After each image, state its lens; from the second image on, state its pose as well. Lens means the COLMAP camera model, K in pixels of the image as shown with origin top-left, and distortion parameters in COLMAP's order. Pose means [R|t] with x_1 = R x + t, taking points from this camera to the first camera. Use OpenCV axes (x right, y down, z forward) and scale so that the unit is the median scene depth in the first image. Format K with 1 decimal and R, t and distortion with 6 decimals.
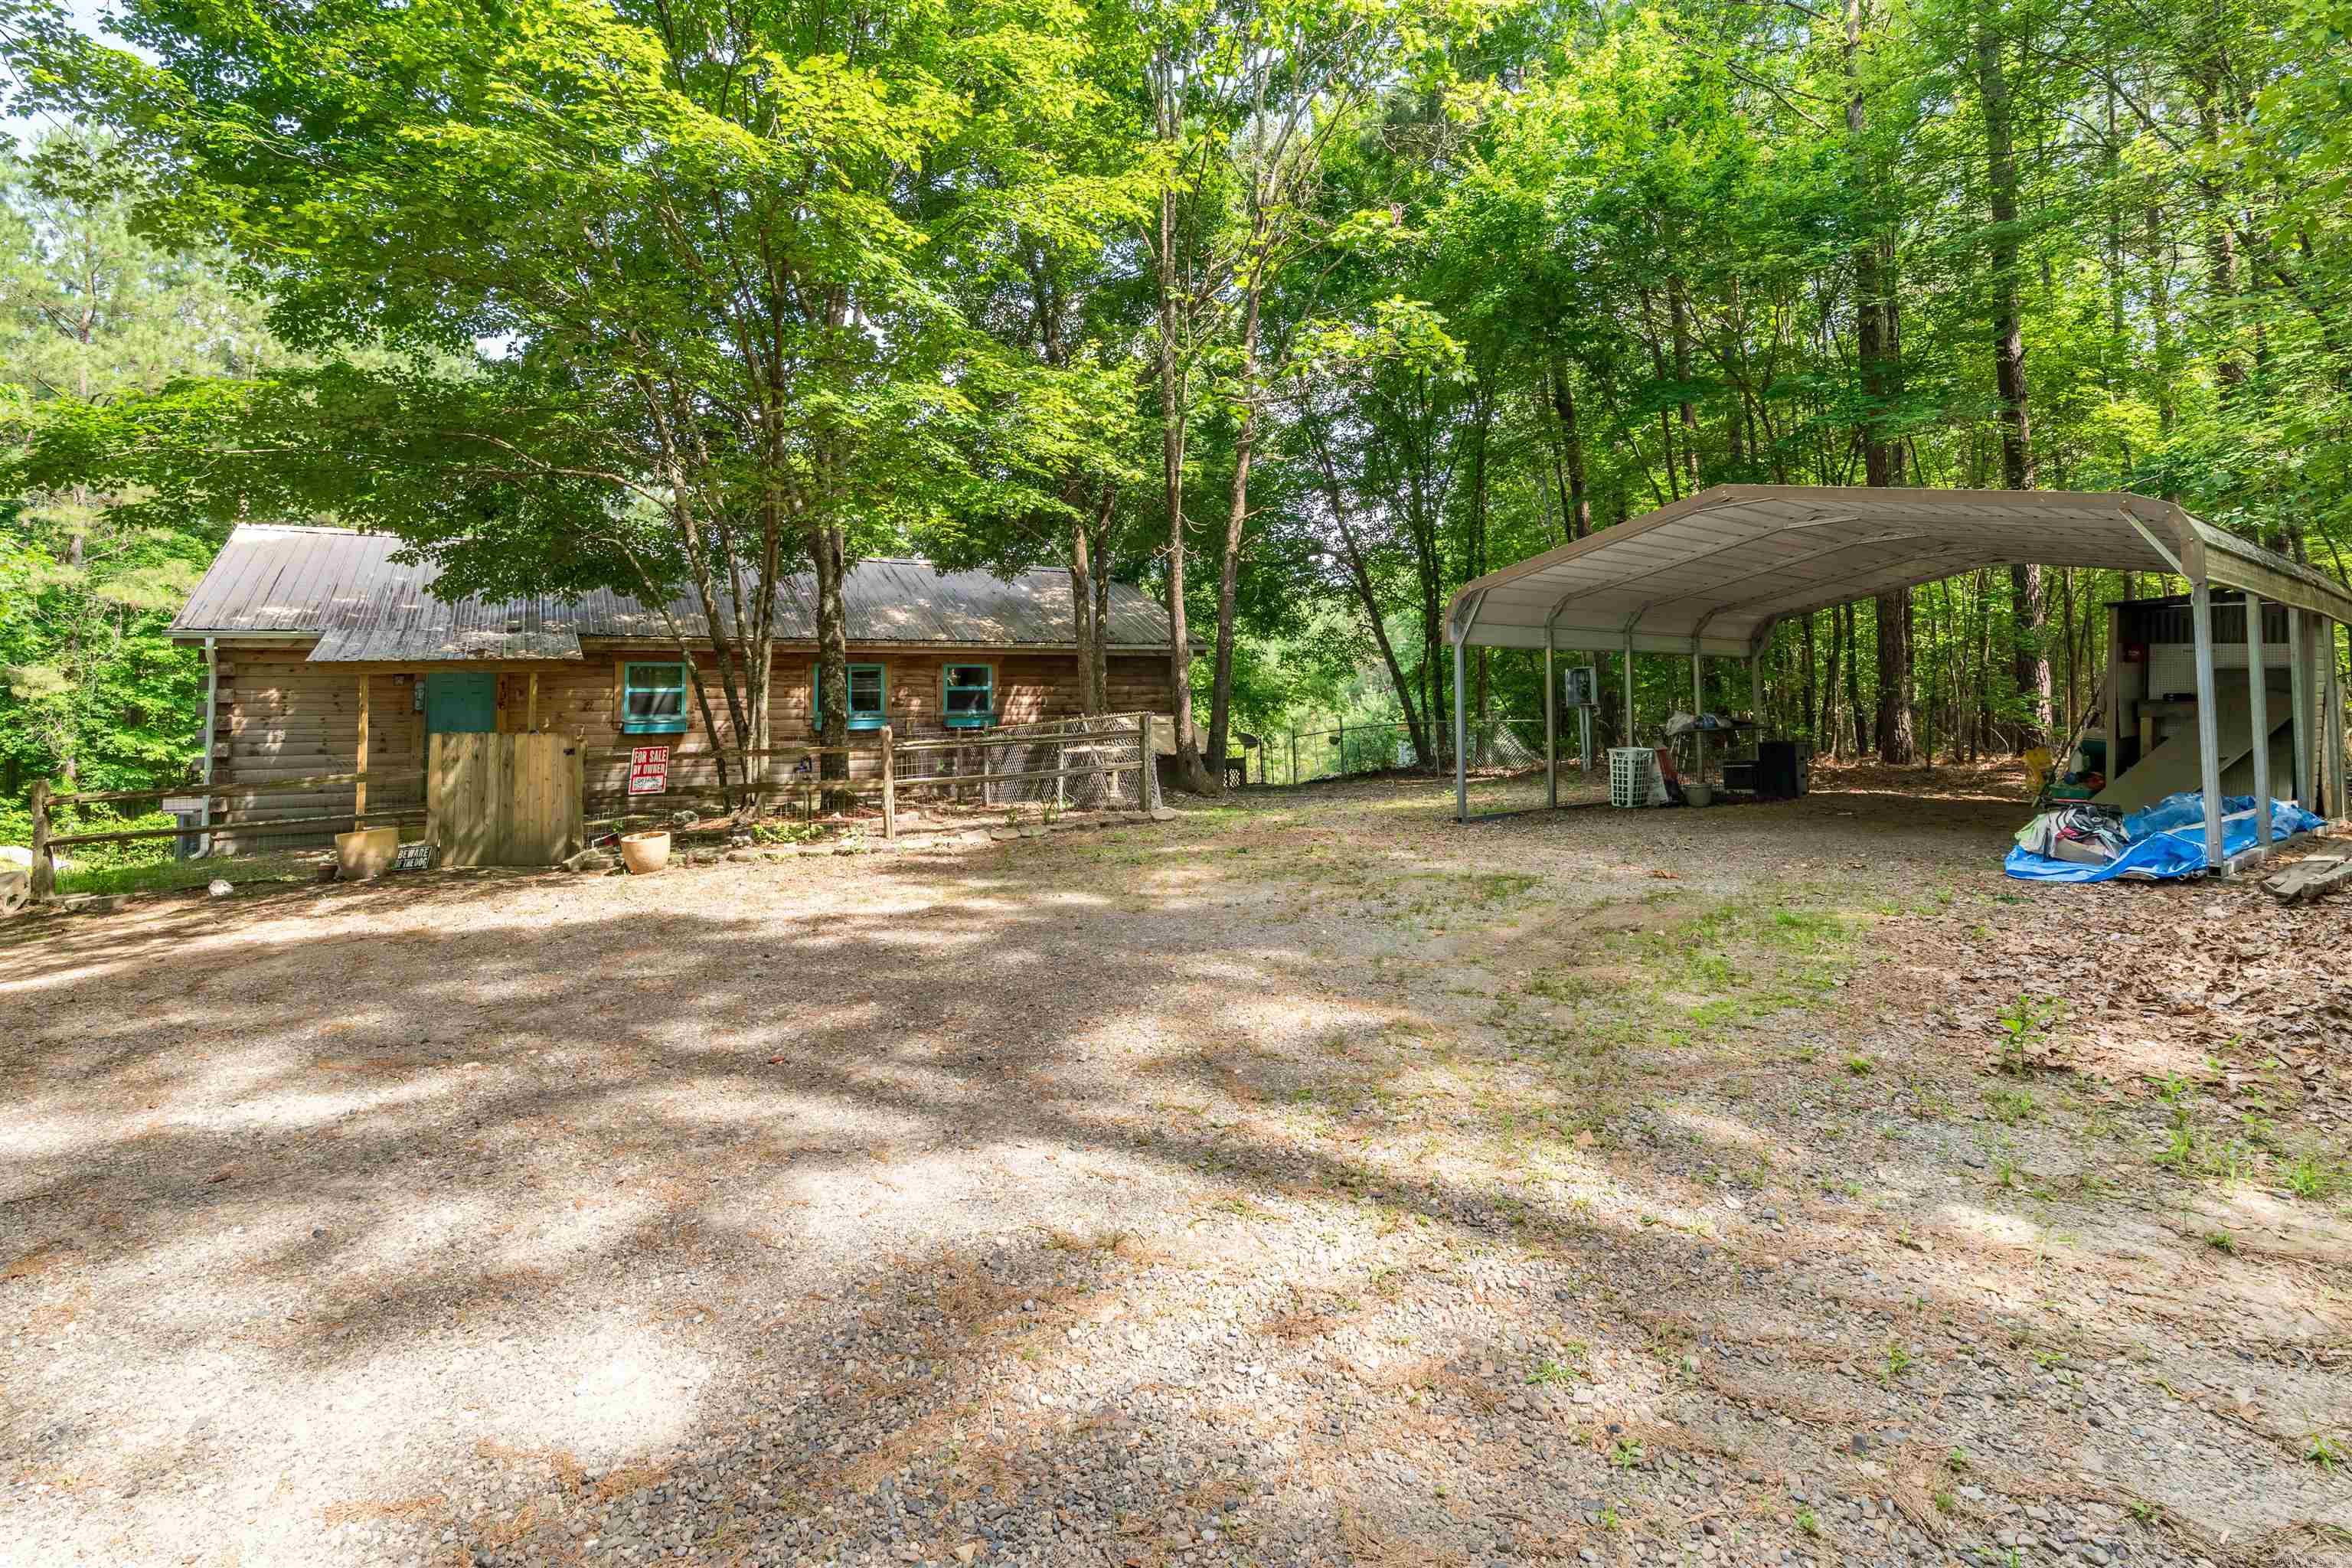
lens RADIAL K [[1085.4, 0, 1141.2], [0, 1085.4, 713.3], [0, 0, 1]] dist [-0.009719, 0.003400]
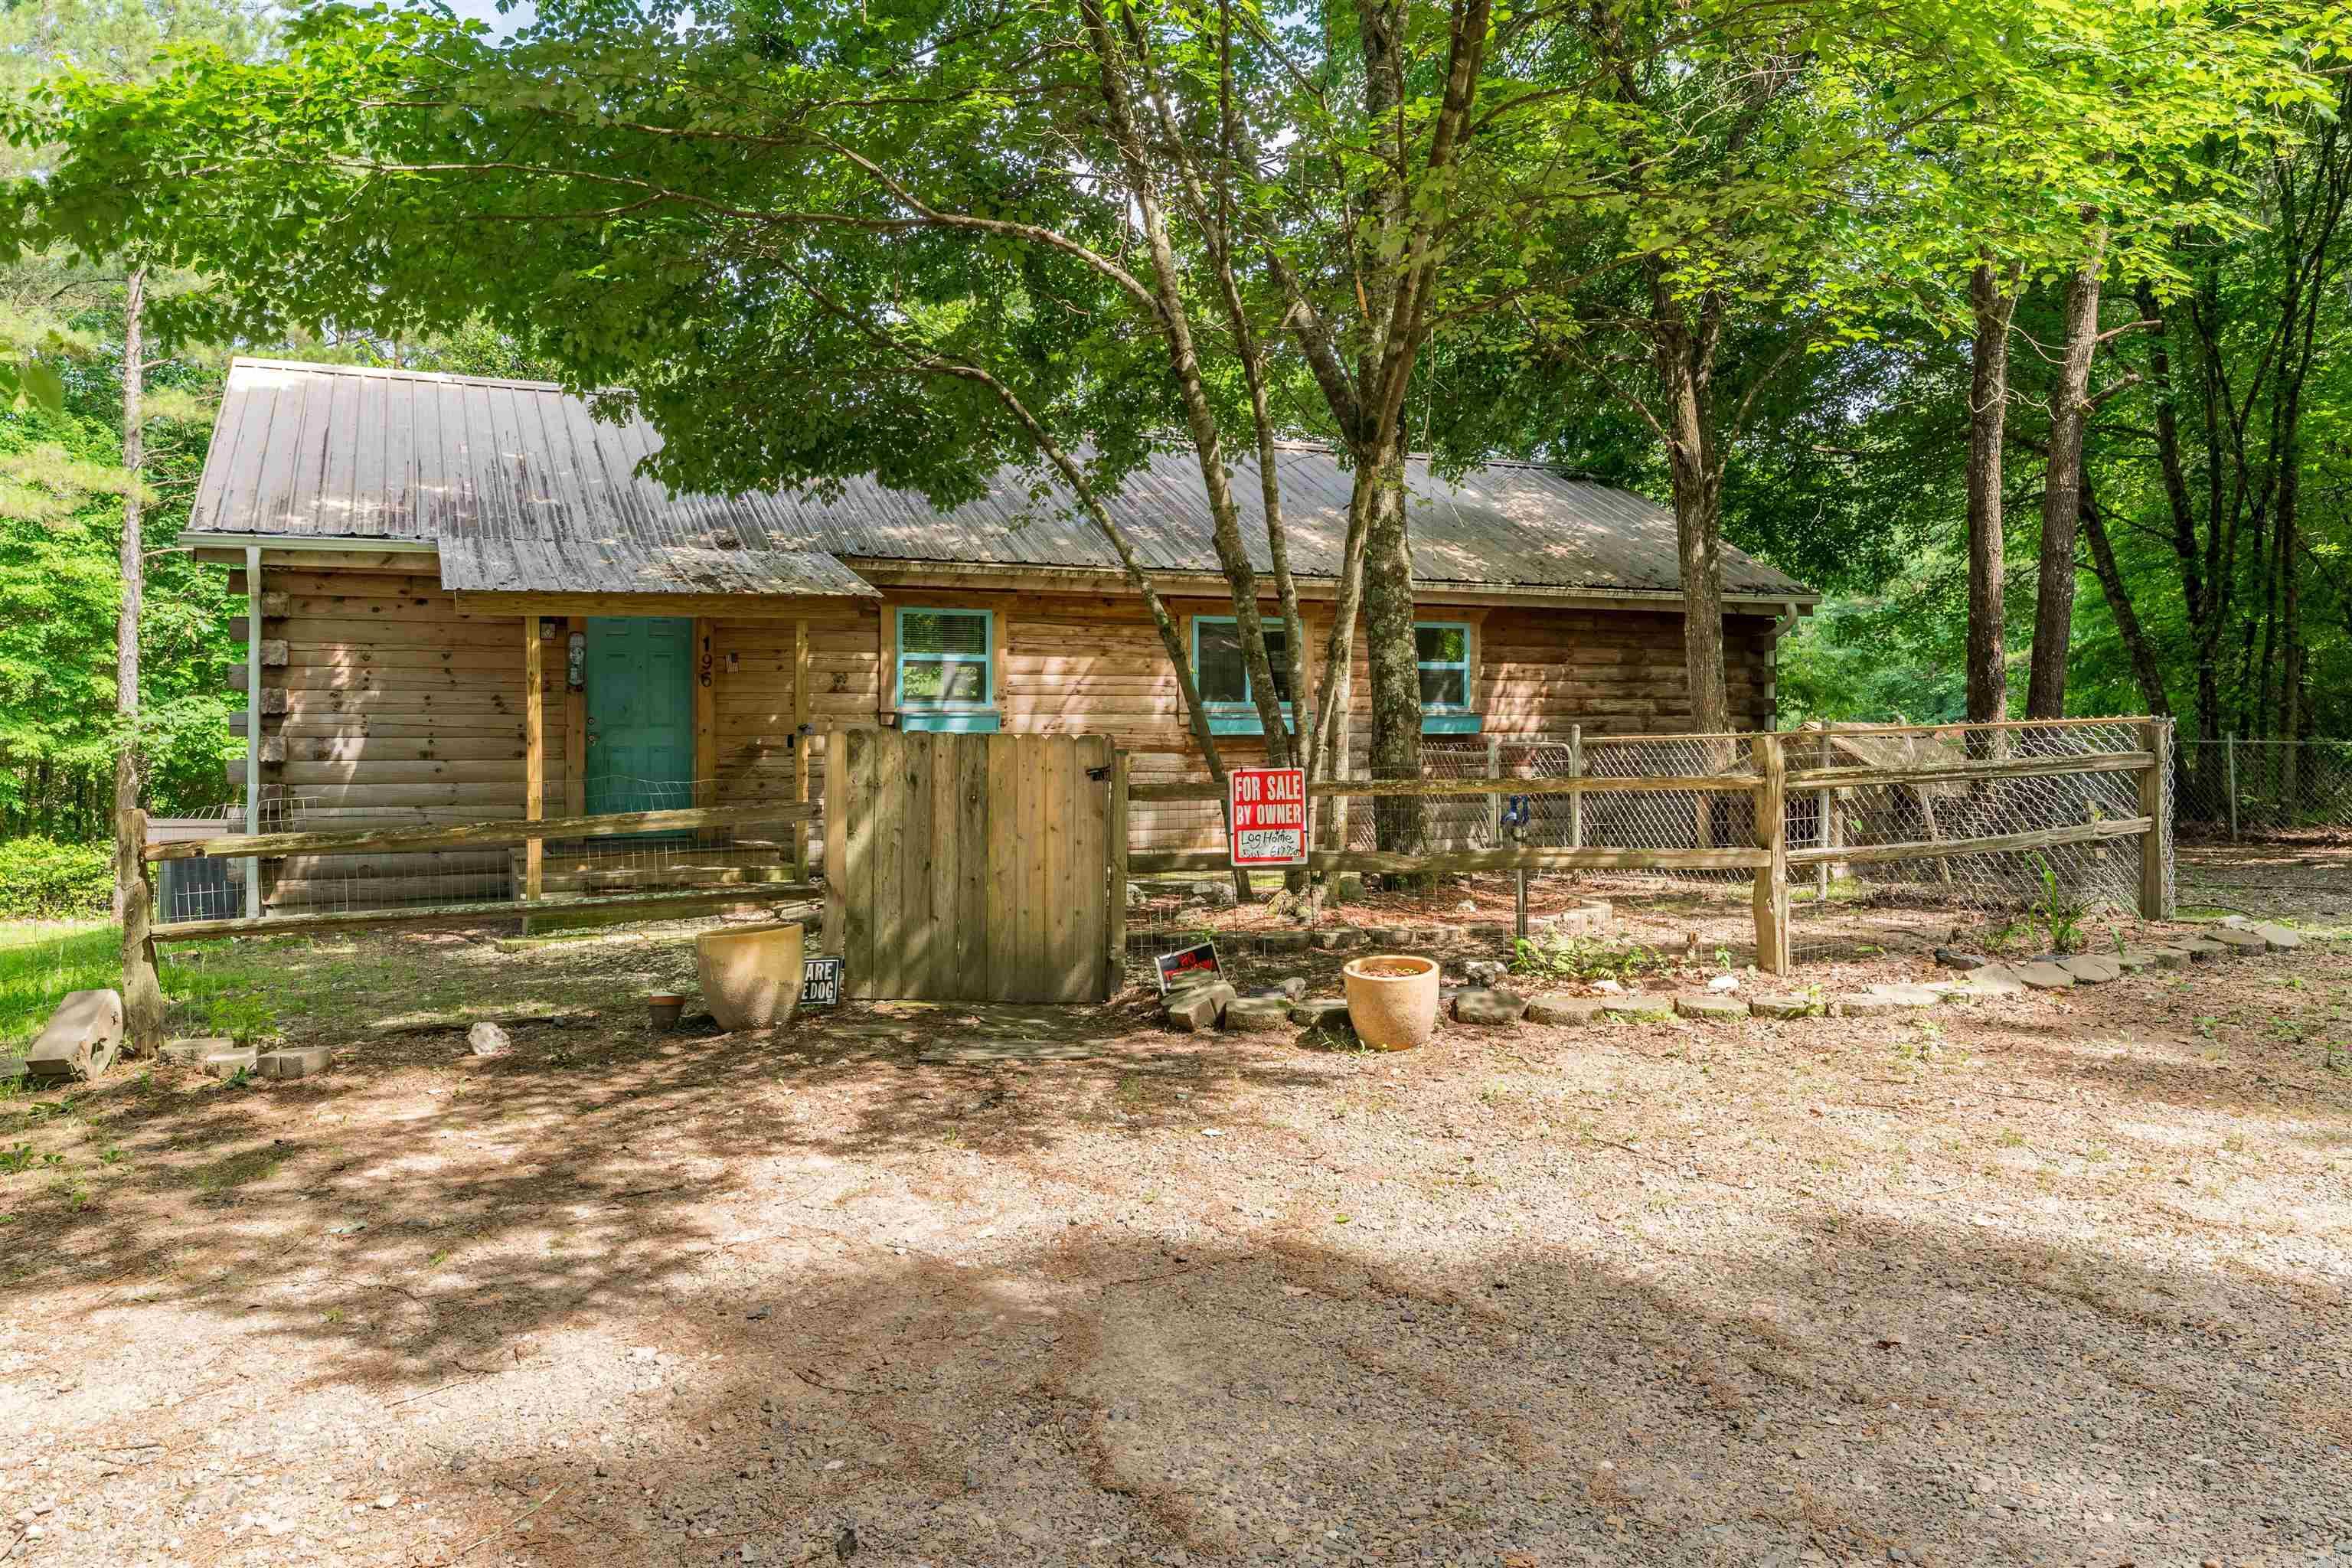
lens RADIAL K [[1681.0, 0, 1180.8], [0, 1681.0, 770.1], [0, 0, 1]] dist [0.002300, -0.005103]
pose [[0.994539, 0.025211, -0.101276, -0.253066], [-0.021851, 0.999178, 0.034157, 0.004281], [0.102053, -0.031757, 0.994272, 0.154065]]
